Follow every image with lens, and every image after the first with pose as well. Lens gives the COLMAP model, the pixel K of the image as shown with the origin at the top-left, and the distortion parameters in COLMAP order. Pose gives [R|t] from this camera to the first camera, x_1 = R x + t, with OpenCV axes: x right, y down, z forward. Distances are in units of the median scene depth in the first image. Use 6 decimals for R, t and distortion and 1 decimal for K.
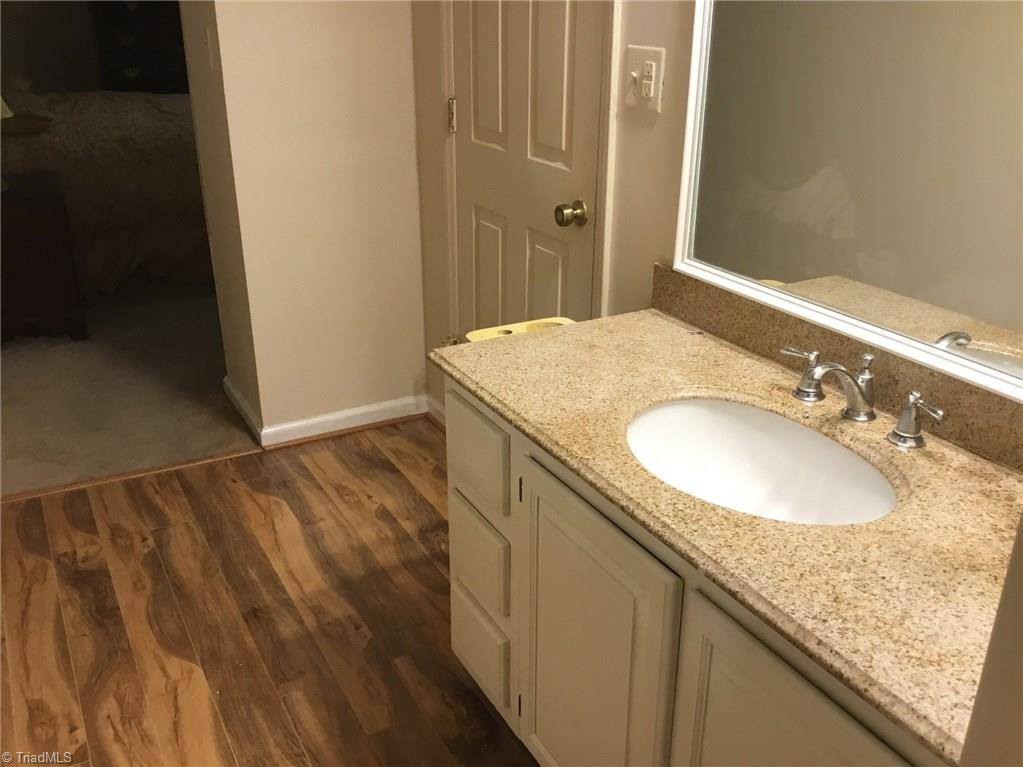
lens RADIAL K [[935.5, 0, 535.5], [0, 935.5, 389.3], [0, 0, 1]] dist [0.049230, 0.000000]
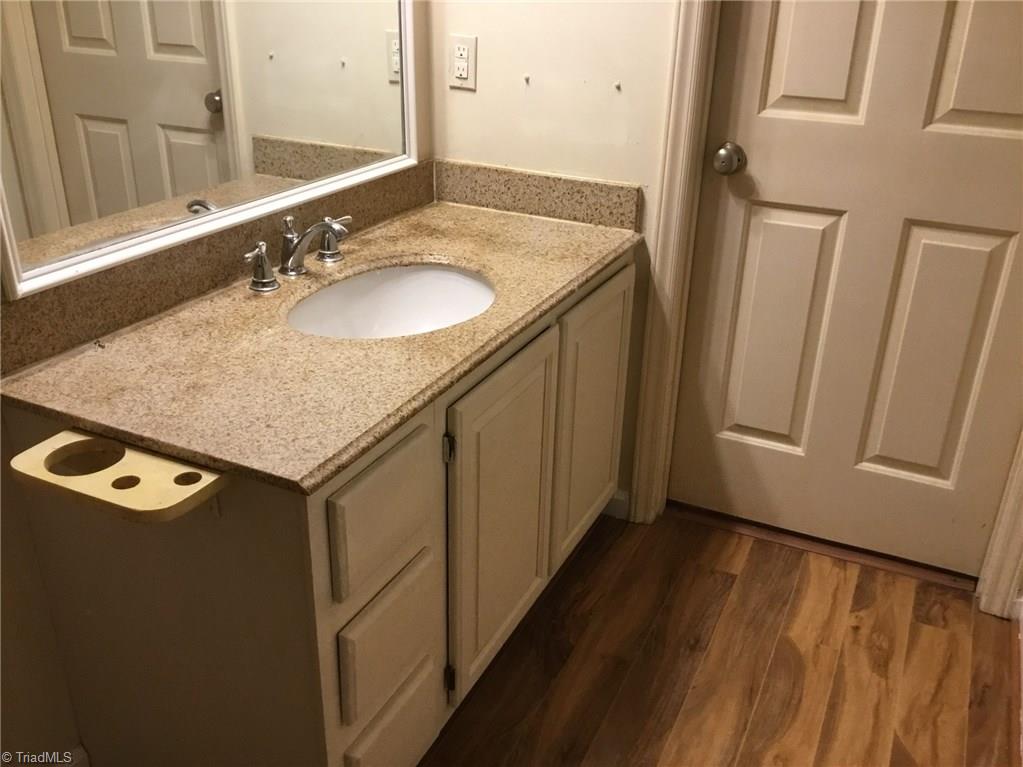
lens RADIAL K [[935.5, 0, 516.6], [0, 935.5, 398.0], [0, 0, 1]] dist [0.049230, 0.000000]
pose [[-0.573295, -0.379478, 0.726174, -0.703864], [0.281109, 0.741391, 0.609358, -0.474782], [-0.769617, 0.553476, -0.318361, 1.205843]]
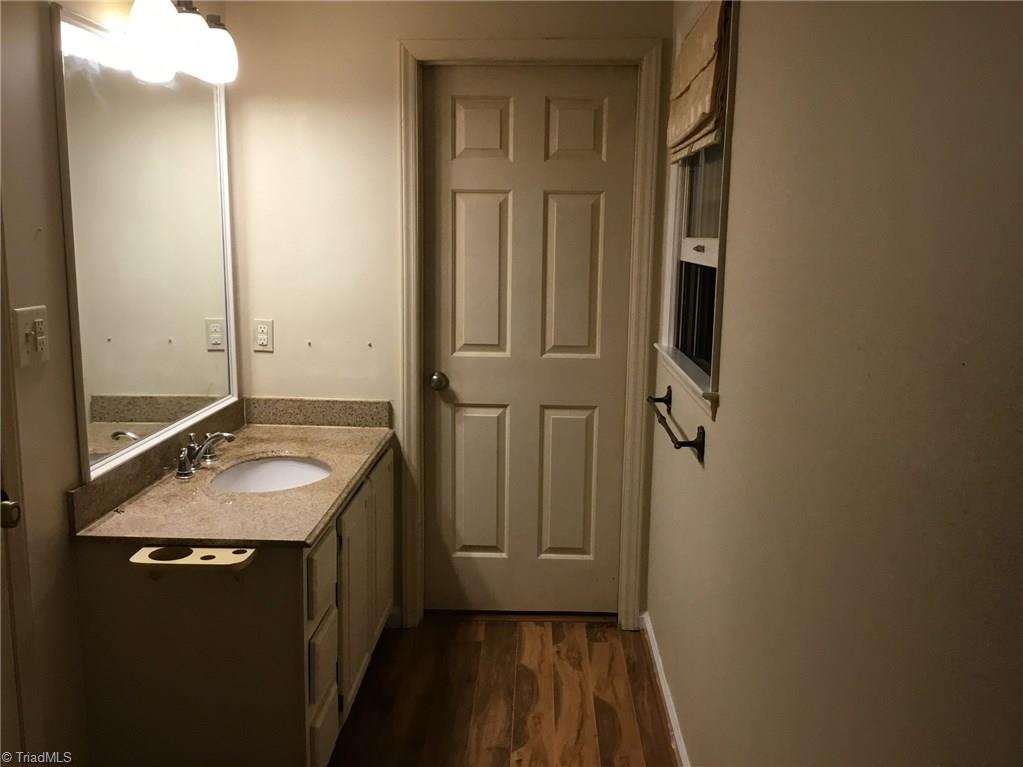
lens RADIAL K [[935.5, 0, 518.2], [0, 935.5, 388.0], [0, 0, 1]] dist [0.049230, 0.000000]
pose [[-0.856993, -0.112119, 0.502983, -1.059886], [0.170559, 0.859325, 0.482151, -0.849161], [-0.486284, 0.498989, -0.717313, 1.863156]]
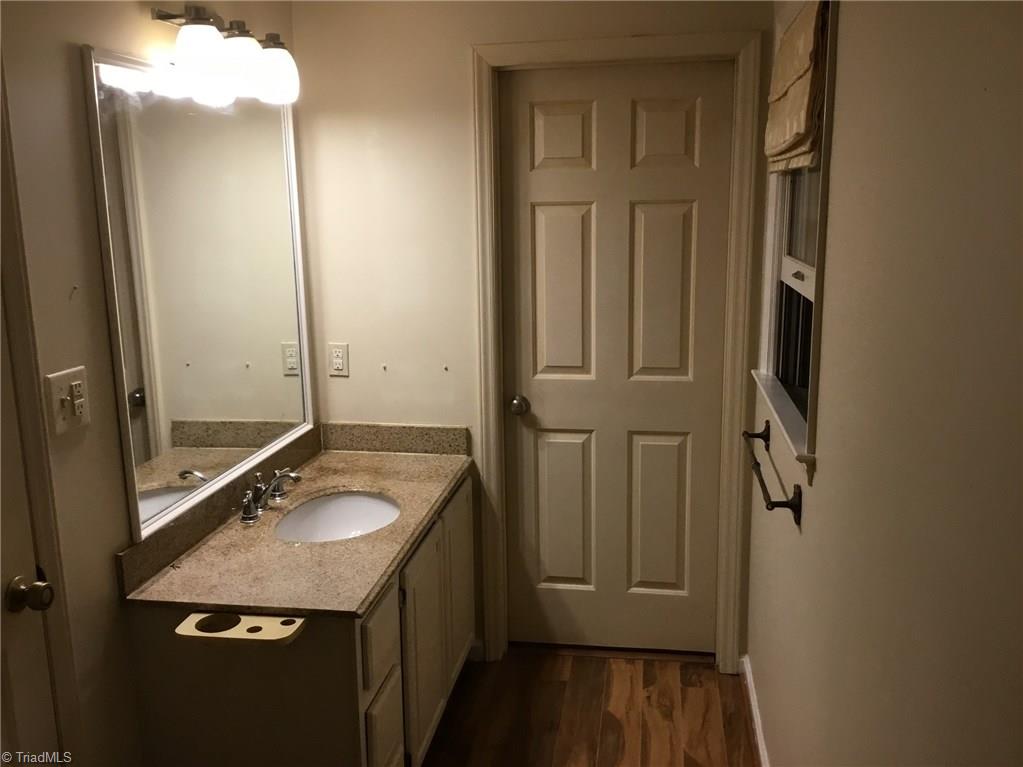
lens RADIAL K [[935.5, 0, 518.0], [0, 935.5, 386.5], [0, 0, 1]] dist [0.049230, 0.000000]
pose [[-0.788306, -0.124789, 0.602496, -1.033037], [0.235545, 0.843416, 0.482875, -0.871311], [-0.568412, 0.522568, -0.635476, 1.669416]]
